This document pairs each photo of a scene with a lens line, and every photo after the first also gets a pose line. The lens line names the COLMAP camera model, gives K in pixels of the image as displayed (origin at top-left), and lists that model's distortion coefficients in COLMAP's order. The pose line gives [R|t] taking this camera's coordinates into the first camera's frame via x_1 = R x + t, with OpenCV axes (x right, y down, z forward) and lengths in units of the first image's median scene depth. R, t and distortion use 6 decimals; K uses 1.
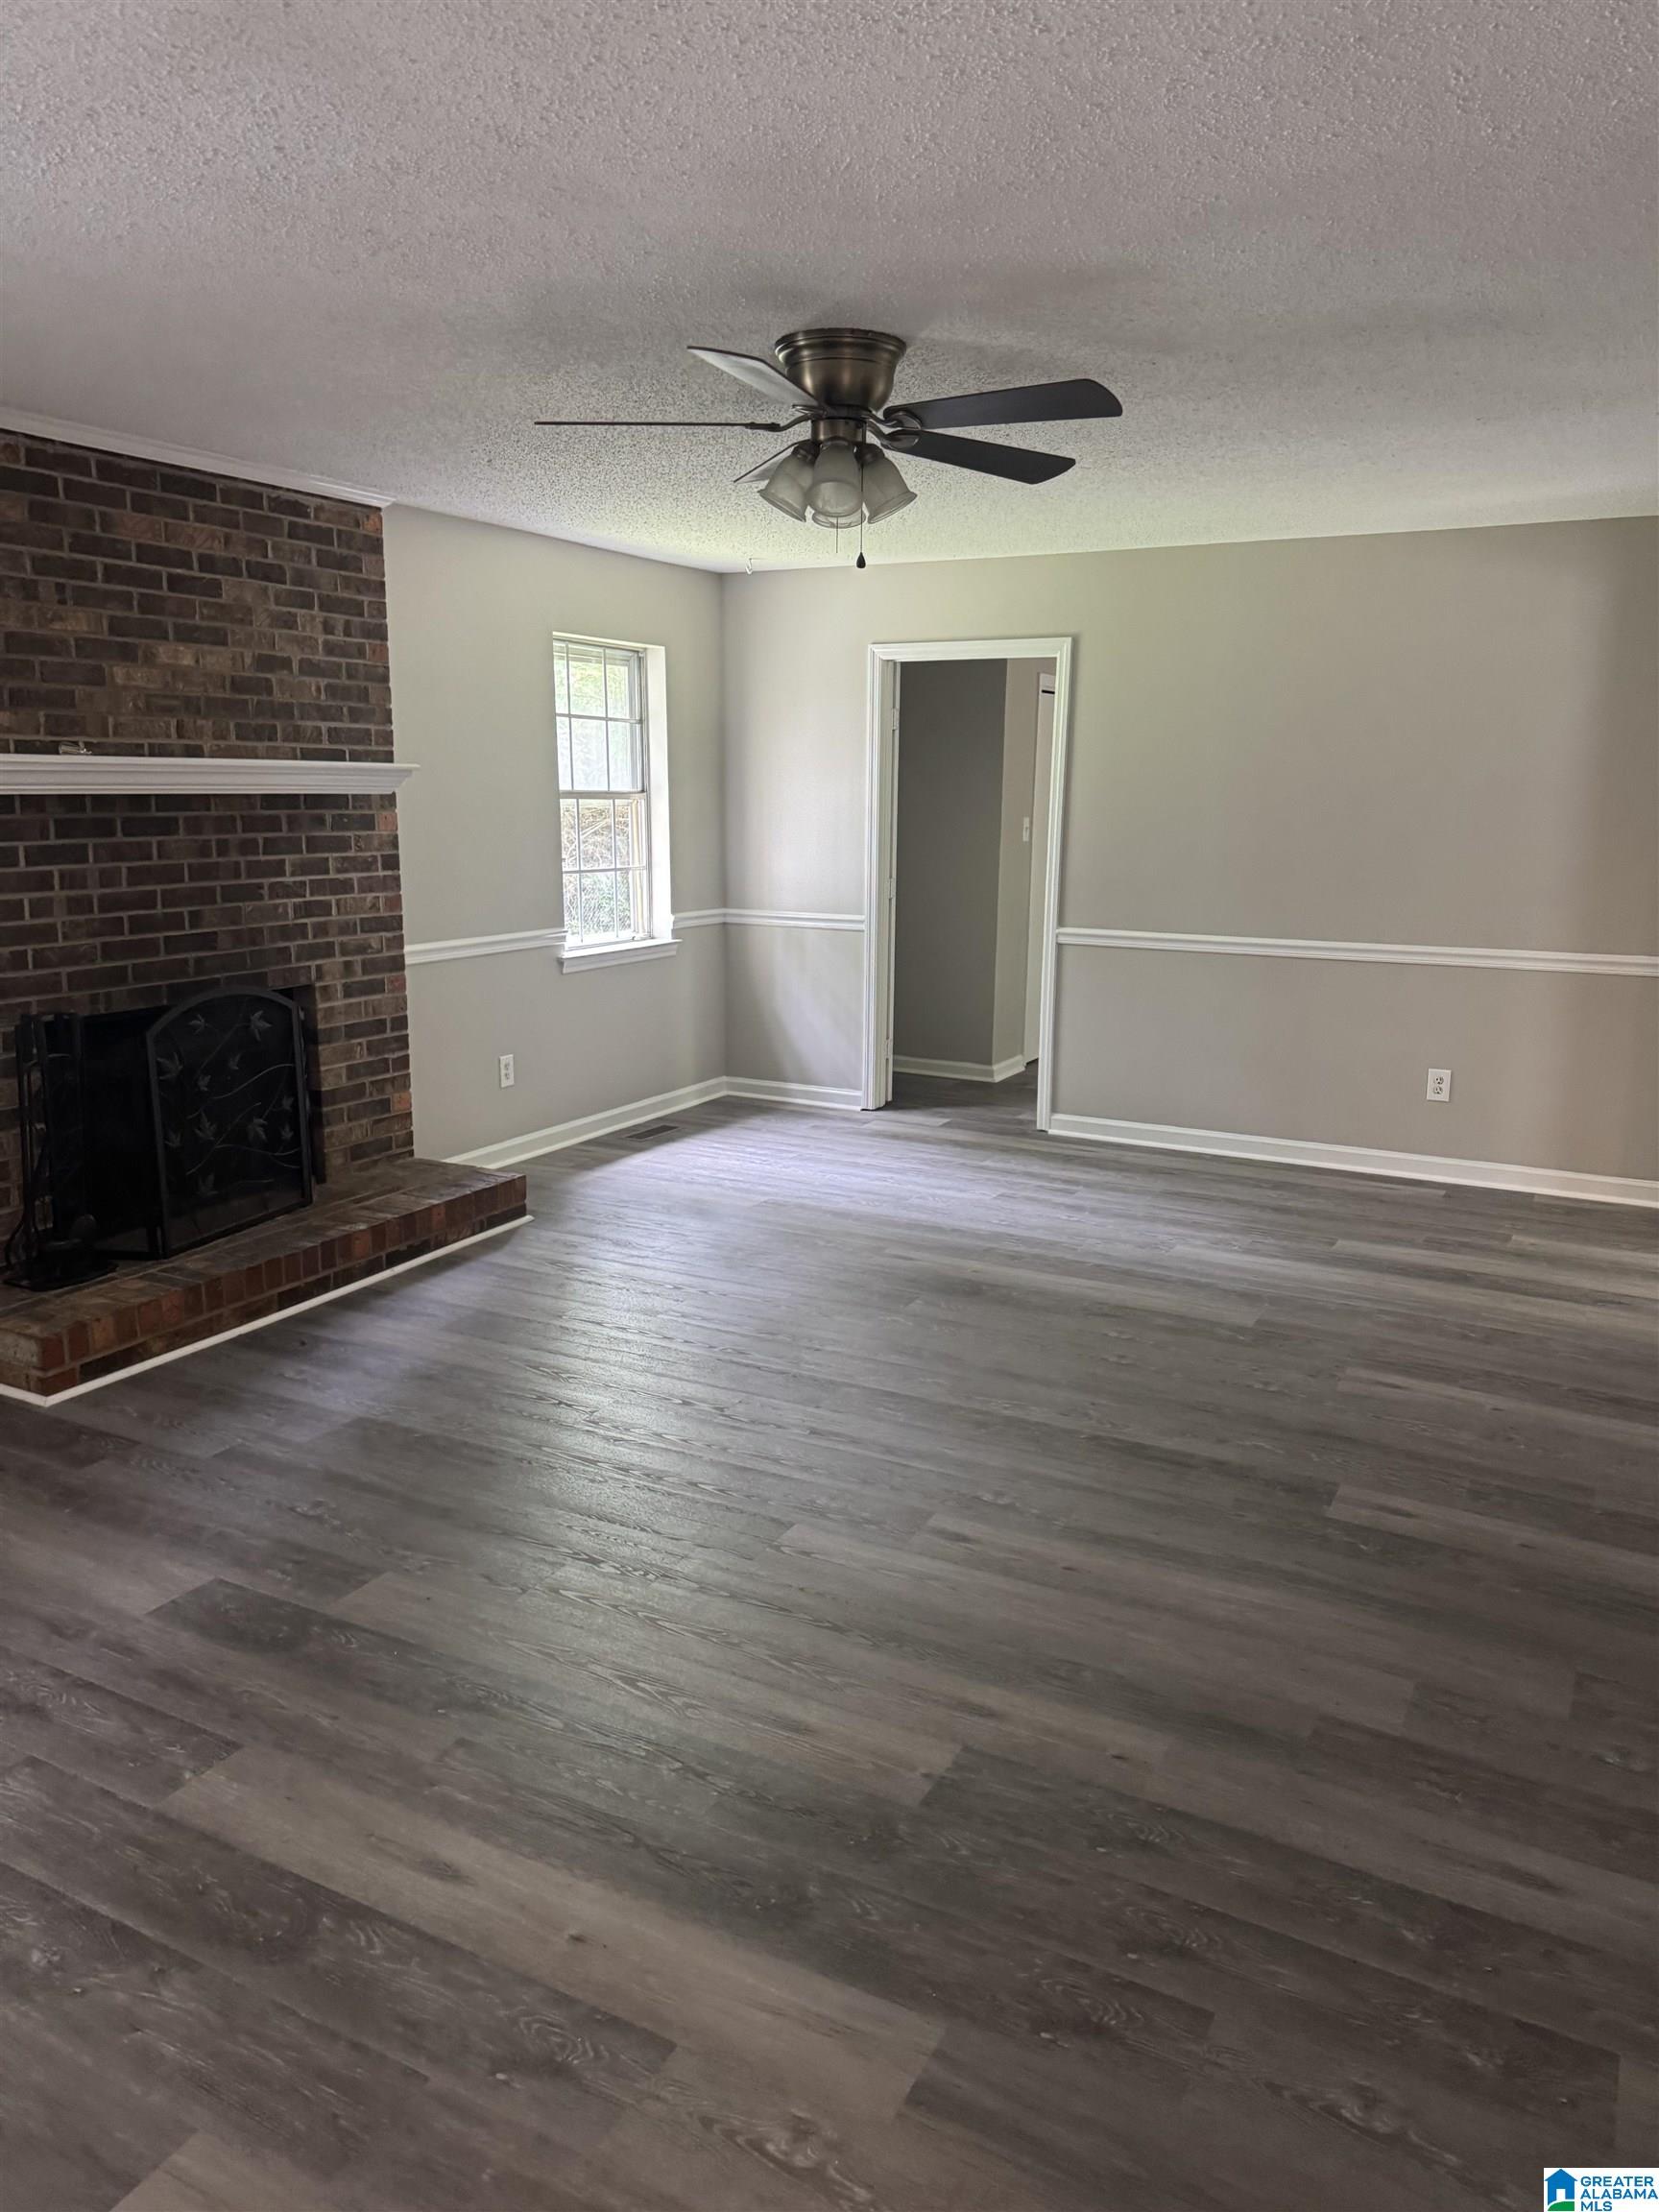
lens RADIAL K [[1488.4, 0, 836.0], [0, 1488.4, 1105.8], [0, 0, 1]] dist [0.001868, 0.001483]
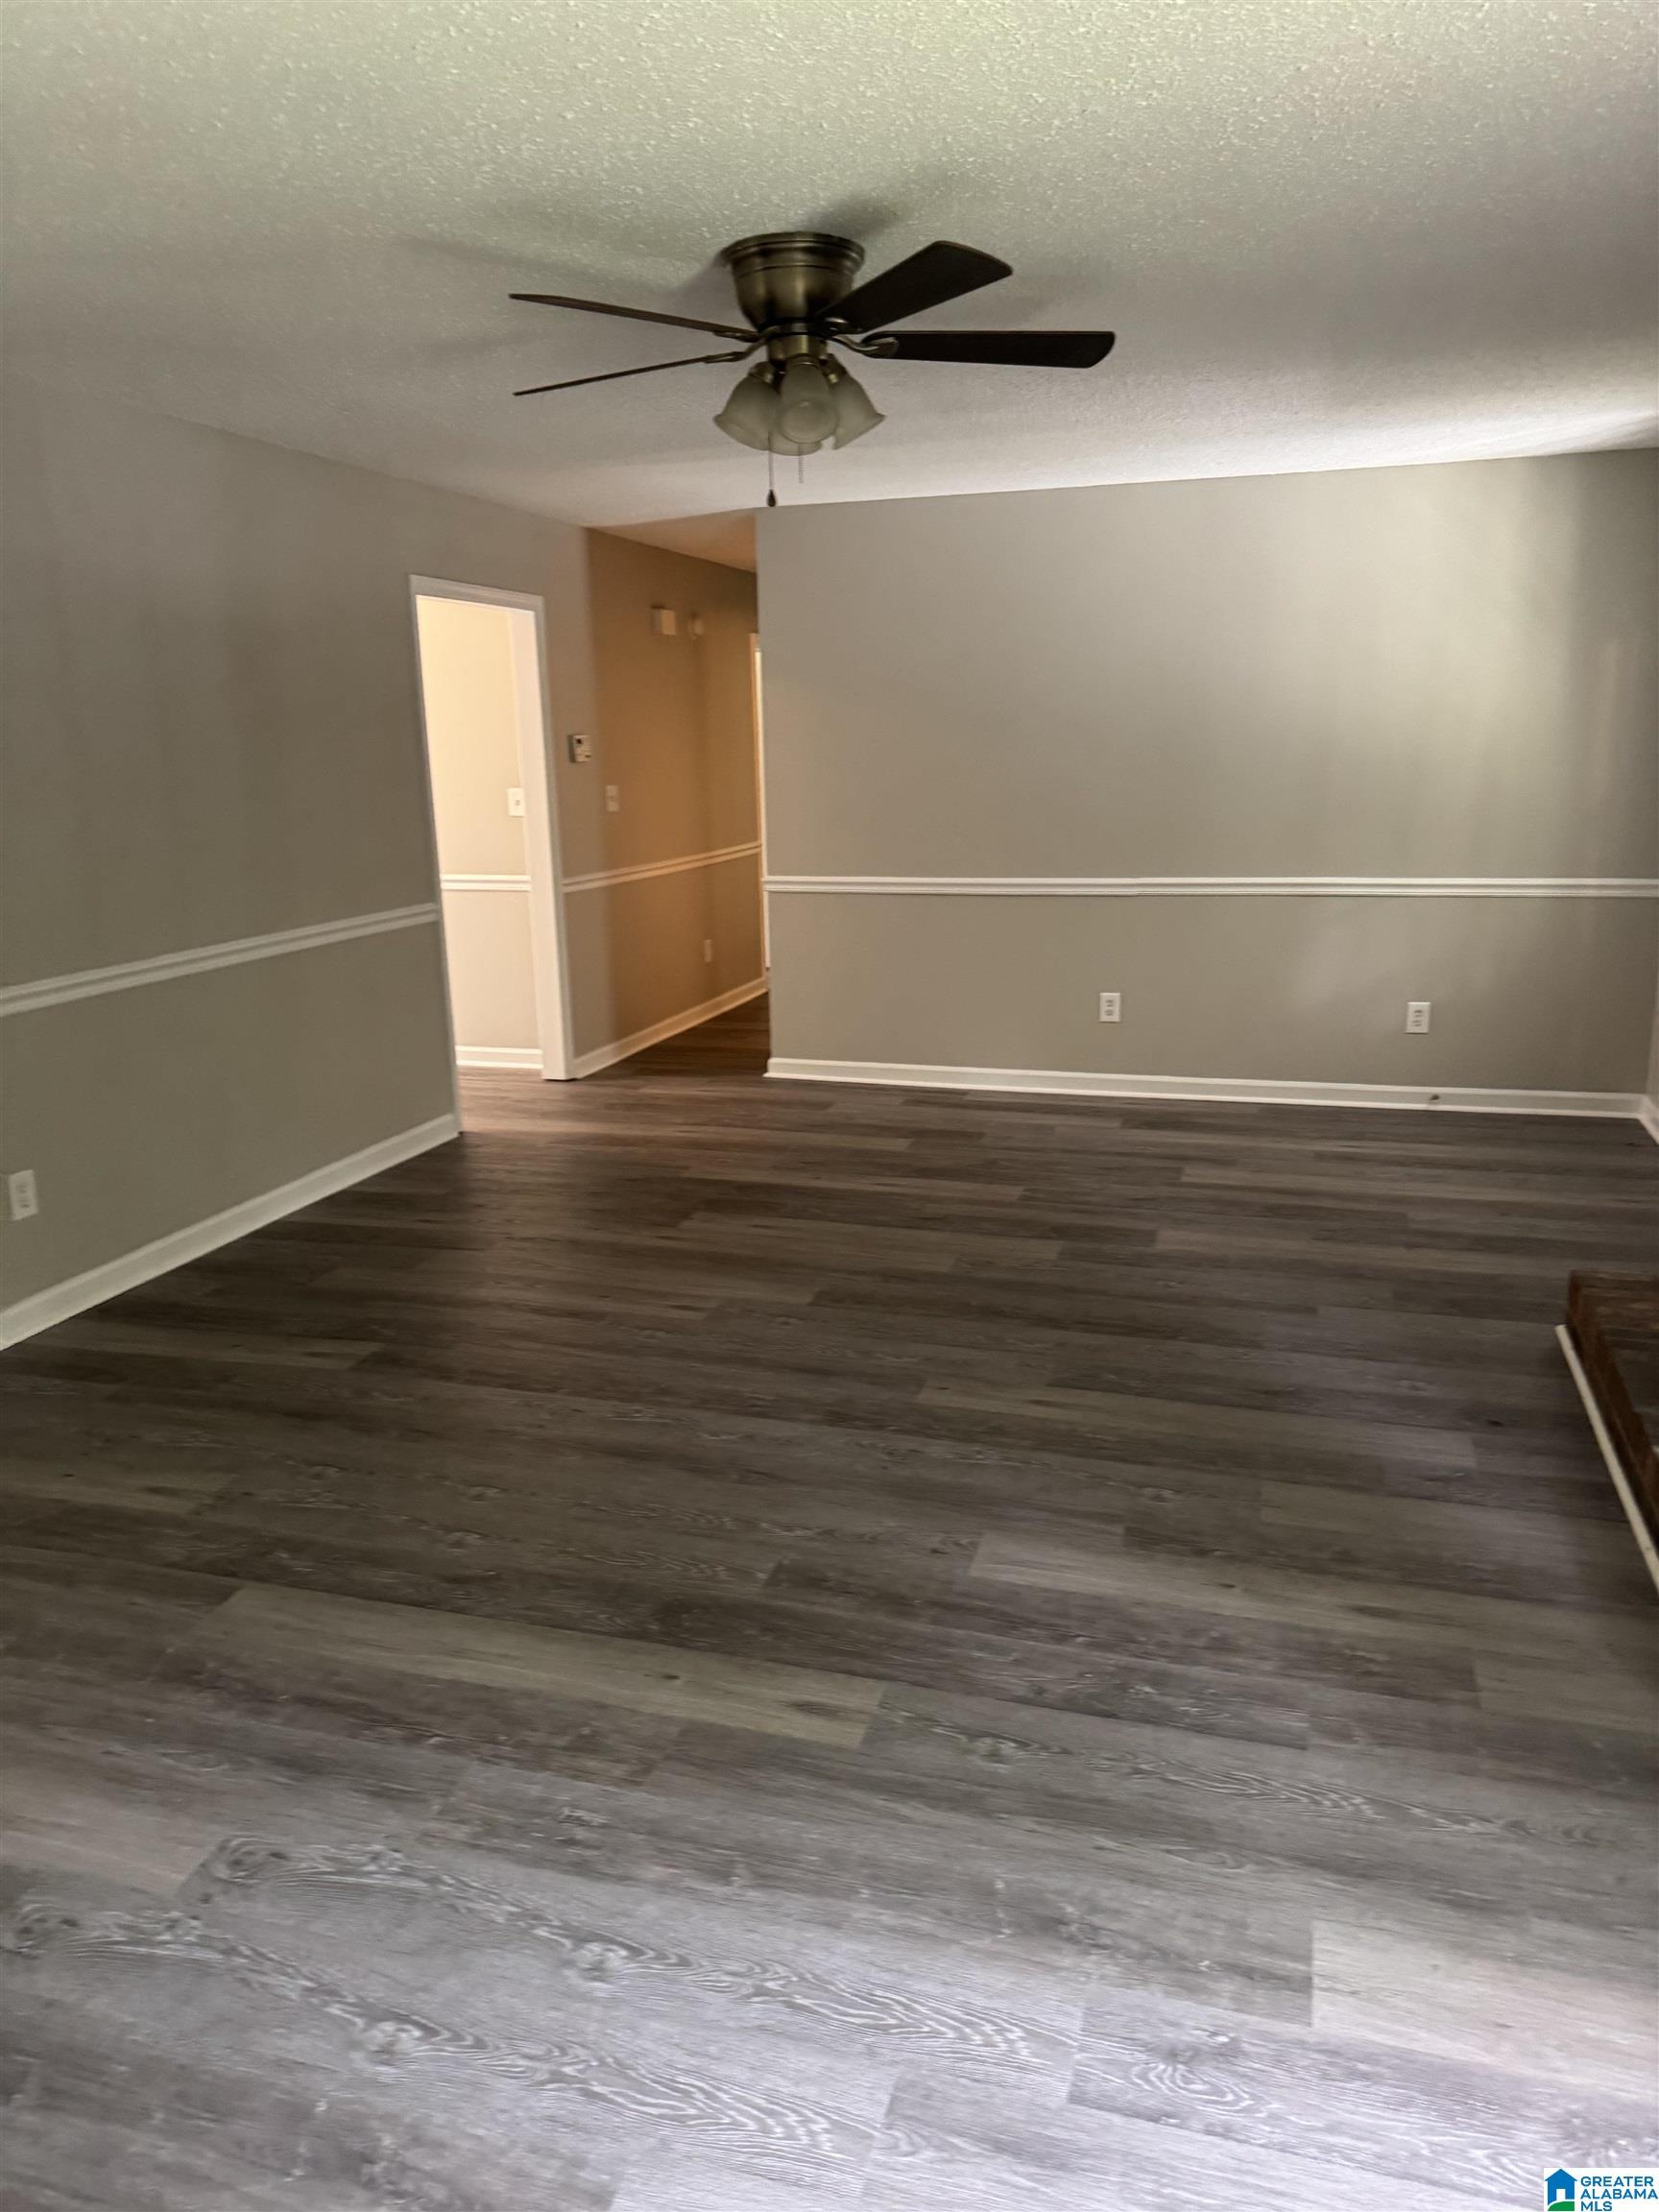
lens RADIAL K [[1488.4, 0, 836.0], [0, 1488.4, 1105.8], [0, 0, 1]] dist [0.001868, 0.001483]
pose [[-0.979762, 0.061935, -0.190342, 0.144994], [-0.027330, 0.900626, 0.433734, -0.350227], [0.198290, 0.430158, -0.880707, 1.624240]]
